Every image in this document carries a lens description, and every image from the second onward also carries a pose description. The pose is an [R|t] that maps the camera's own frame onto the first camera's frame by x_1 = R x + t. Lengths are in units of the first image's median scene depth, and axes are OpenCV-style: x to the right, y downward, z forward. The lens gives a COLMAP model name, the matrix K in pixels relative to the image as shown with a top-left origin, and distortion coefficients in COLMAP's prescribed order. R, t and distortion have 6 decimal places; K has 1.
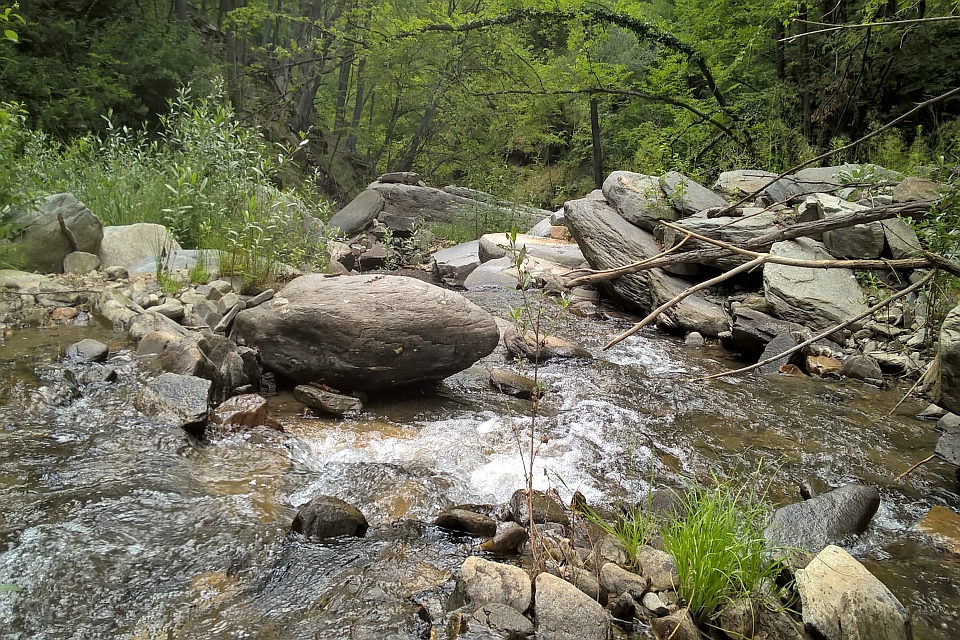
lens RADIAL K [[715.4, 0, 480.0], [0, 715.4, 320.0], [0, 0, 1]] dist [-0.055285, -0.004806]
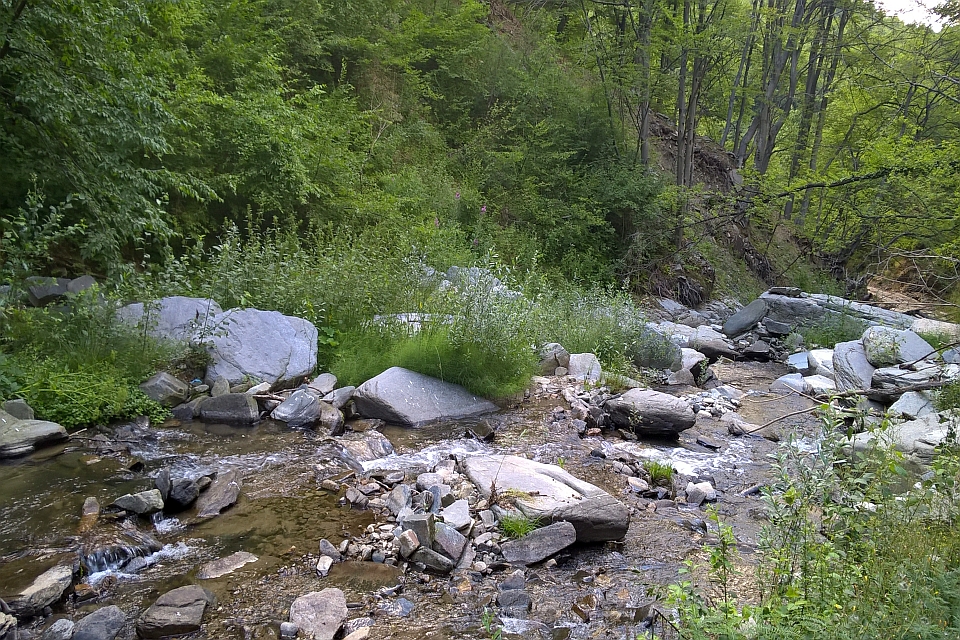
lens RADIAL K [[715.4, 0, 480.0], [0, 715.4, 320.0], [0, 0, 1]] dist [-0.055285, -0.004806]
pose [[0.805090, 0.068069, -0.589234, 0.850315], [-0.109170, 0.993428, -0.034401, -0.164415], [0.583019, 0.092023, 0.807230, -1.531315]]
